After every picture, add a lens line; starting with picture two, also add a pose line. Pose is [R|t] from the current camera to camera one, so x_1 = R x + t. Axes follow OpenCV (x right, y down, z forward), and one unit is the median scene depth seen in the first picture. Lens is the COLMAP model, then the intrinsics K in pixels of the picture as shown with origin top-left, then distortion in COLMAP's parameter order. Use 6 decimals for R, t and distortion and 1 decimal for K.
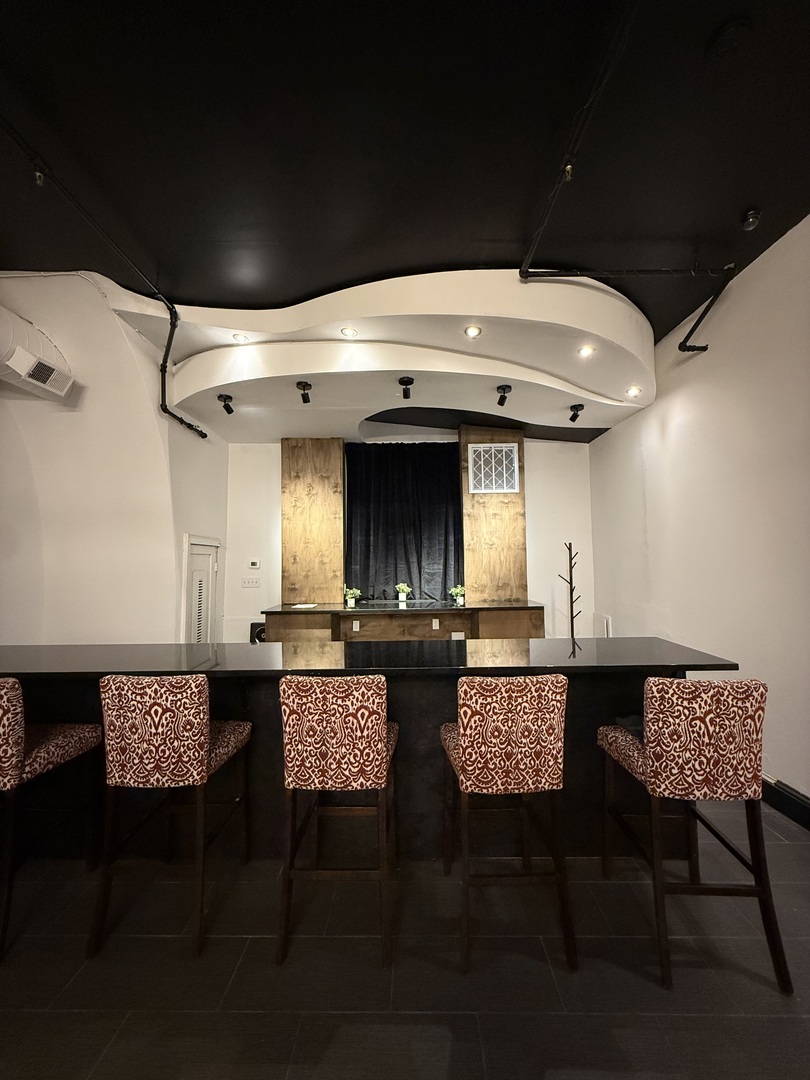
lens RADIAL K [[432.9, 0, 401.5], [0, 432.9, 539.3], [0, 0, 1]] dist [-0.001402, -0.000032]
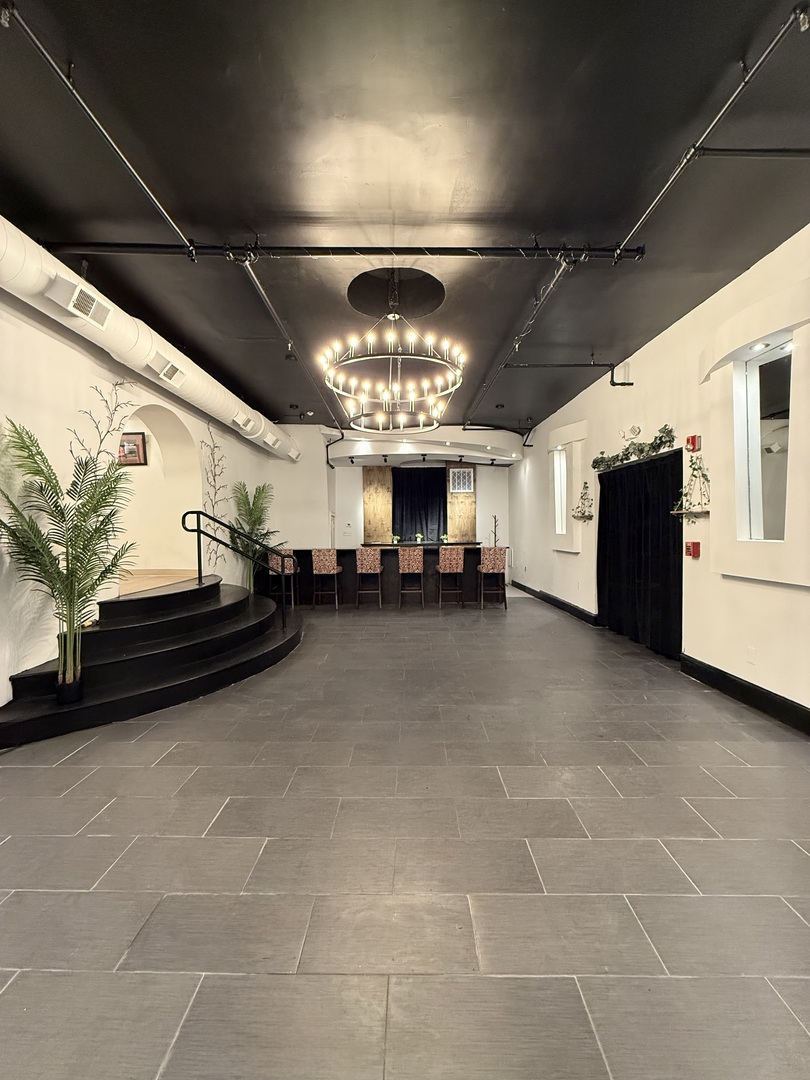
lens RADIAL K [[432.9, 0, 407.4], [0, 432.9, 533.3], [0, 0, 1]] dist [-0.001402, -0.000032]
pose [[0.999832, 0.002846, 0.018133, -0.095162], [-0.003922, 0.998215, 0.059597, -0.028922], [-0.017931, -0.059658, 0.998058, -1.165920]]
